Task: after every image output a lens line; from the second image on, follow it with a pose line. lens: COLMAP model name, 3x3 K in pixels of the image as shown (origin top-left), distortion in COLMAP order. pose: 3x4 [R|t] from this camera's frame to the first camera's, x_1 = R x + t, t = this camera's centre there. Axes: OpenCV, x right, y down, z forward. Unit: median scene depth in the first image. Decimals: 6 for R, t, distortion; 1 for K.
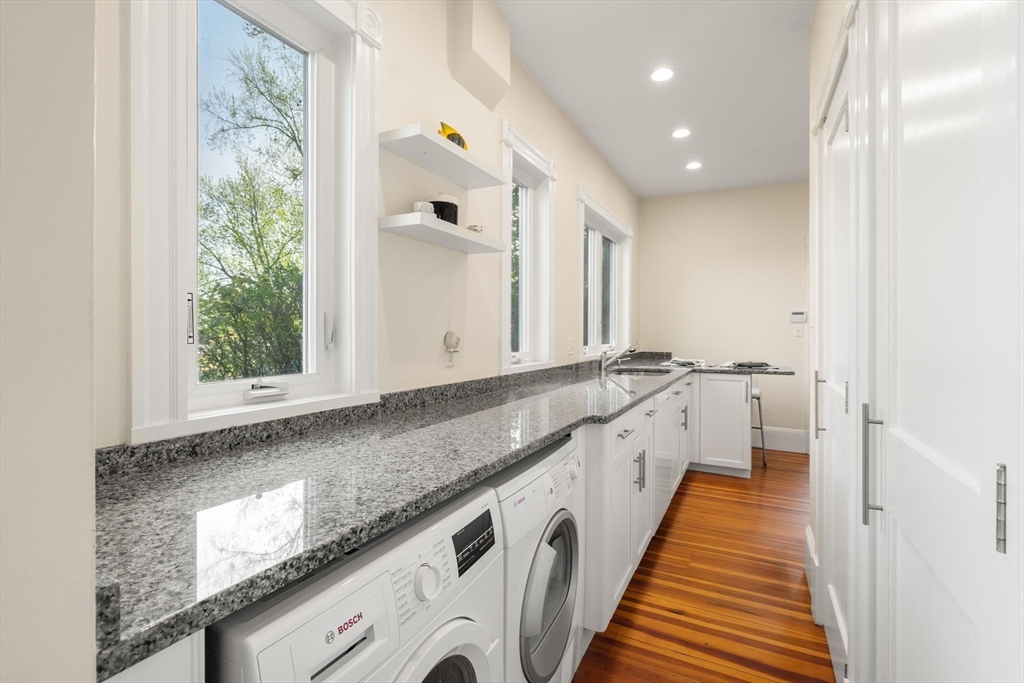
lens RADIAL K [[464.6, 0, 507.0], [0, 464.6, 335.7], [0, 0, 1]] dist [-0.003197, 0.001456]
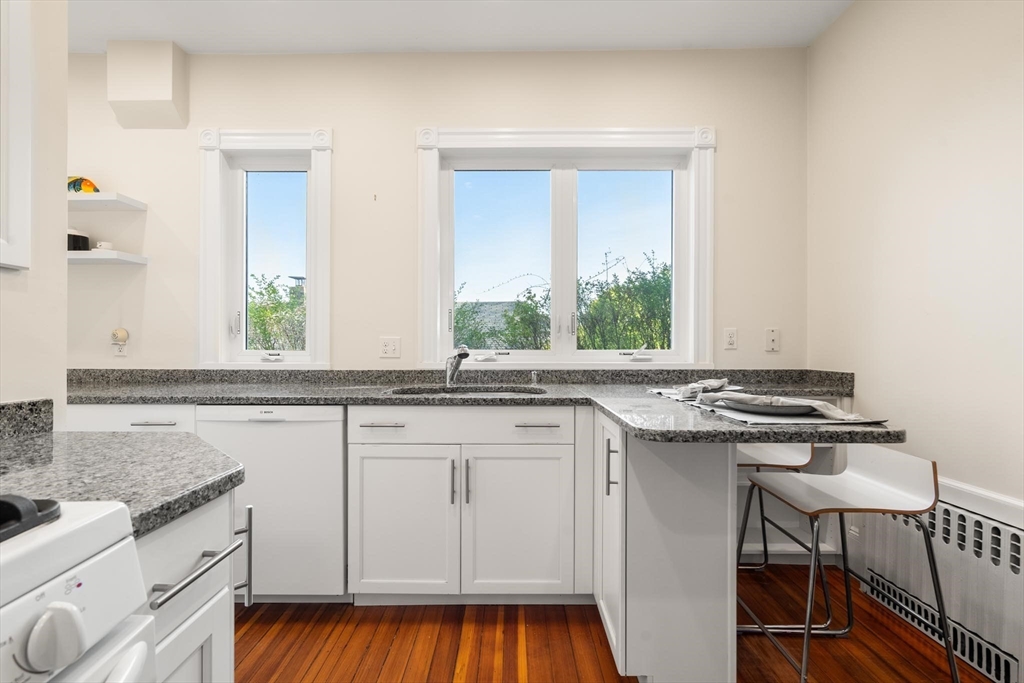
lens RADIAL K [[464.6, 0, 505.4], [0, 464.6, 345.6], [0, 0, 1]] dist [-0.003197, 0.001456]
pose [[0.450999, 0.003455, -0.892518, 1.467210], [-0.004779, 0.999988, 0.001456, 0.030523], [0.892512, 0.003609, 0.451010, 1.347528]]
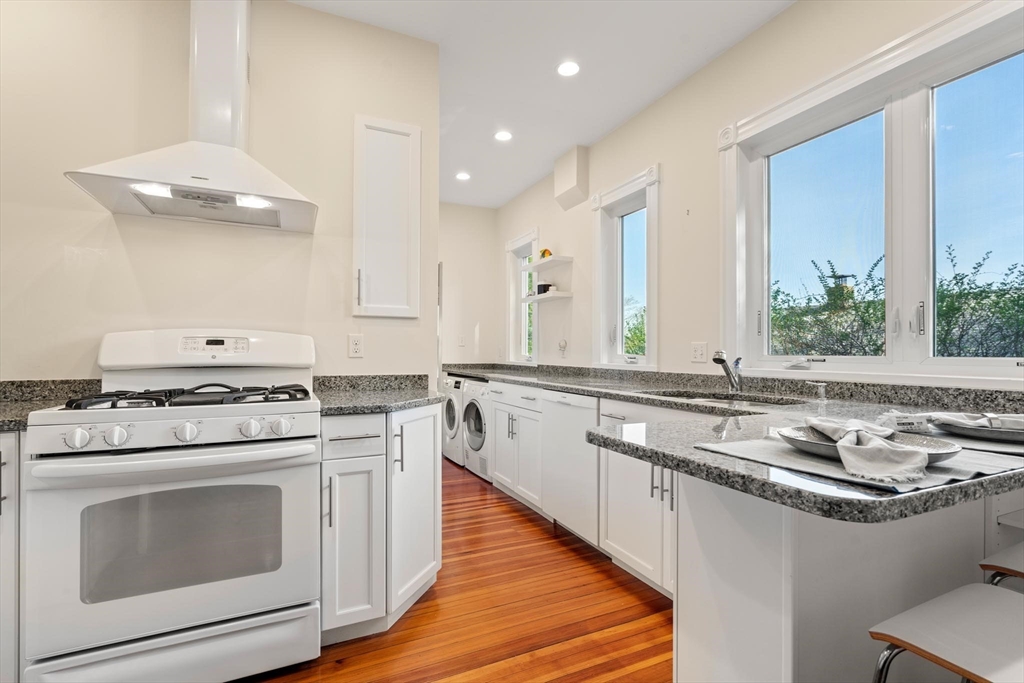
lens RADIAL K [[464.6, 0, 505.2], [0, 464.6, 345.6], [0, 0, 1]] dist [-0.003197, 0.001456]
pose [[-0.619644, -0.006058, -0.784860, 1.567887], [-0.000378, 0.999972, -0.007420, 0.029905], [0.784883, -0.004301, -0.619629, 2.006344]]
